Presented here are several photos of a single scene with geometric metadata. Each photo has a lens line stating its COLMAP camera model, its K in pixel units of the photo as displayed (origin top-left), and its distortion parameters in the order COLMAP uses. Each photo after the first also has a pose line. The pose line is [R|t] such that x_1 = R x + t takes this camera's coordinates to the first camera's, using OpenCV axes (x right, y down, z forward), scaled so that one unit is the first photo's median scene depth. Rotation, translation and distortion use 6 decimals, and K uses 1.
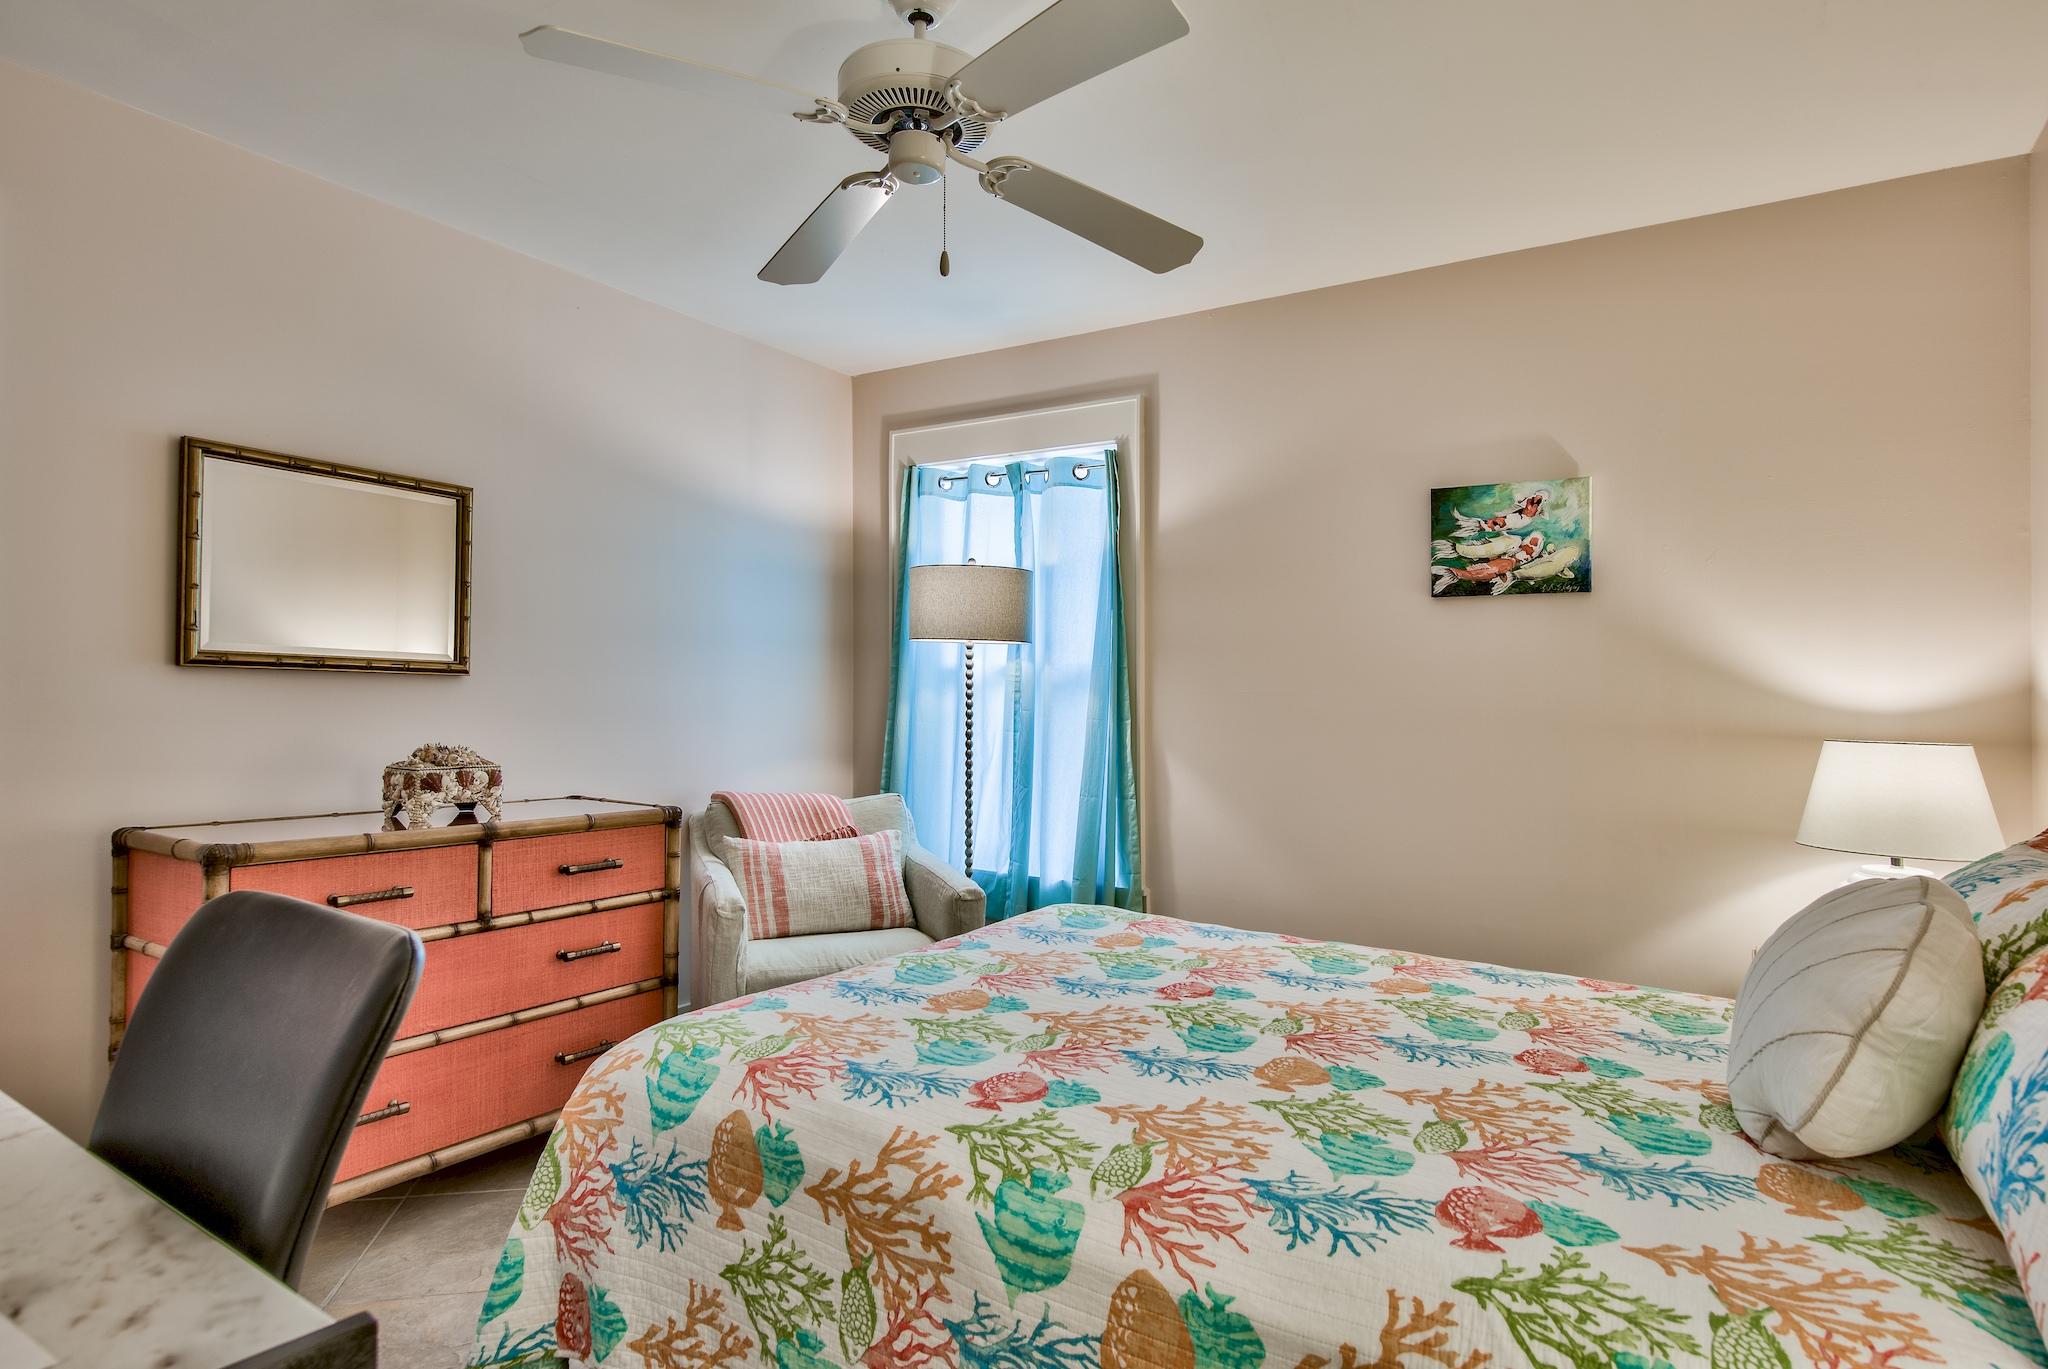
lens RADIAL K [[1117.0, 0, 1022.1], [0, 1117.0, 709.6], [0, 0, 1]] dist [0.001525, 0.000168]
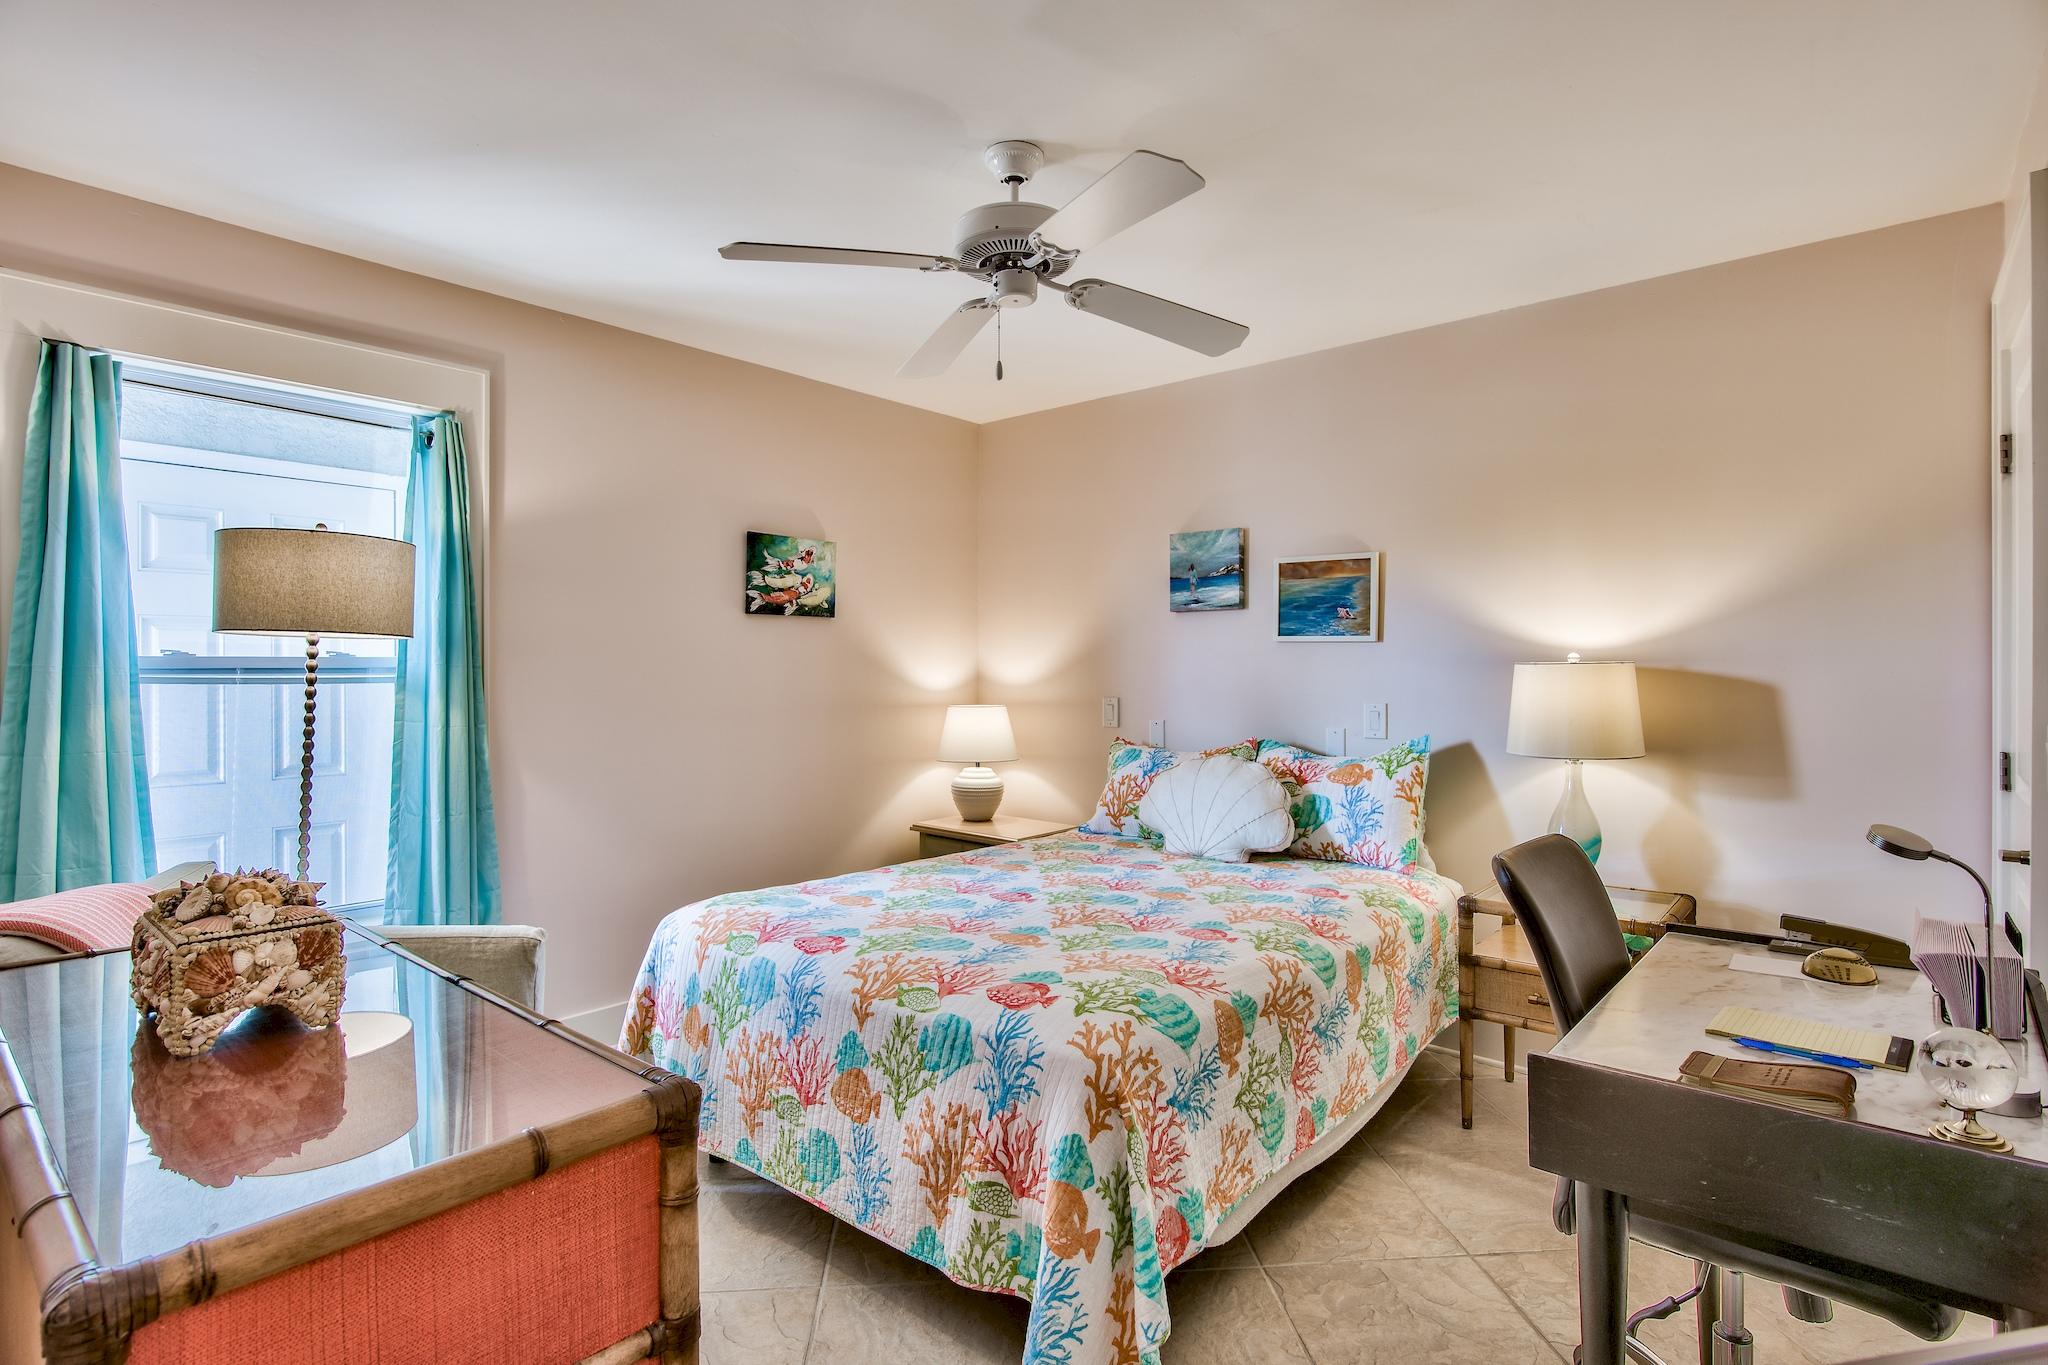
lens RADIAL K [[1018.6, 0, 1024.0], [0, 1018.6, 682.5], [0, 0, 1]] dist [0.000054, -0.000181]
pose [[0.124553, -0.030709, 0.991738, -0.815327], [0.014788, 0.999467, 0.029092, -0.051564], [-0.992103, 0.011042, 0.124941, 0.549881]]
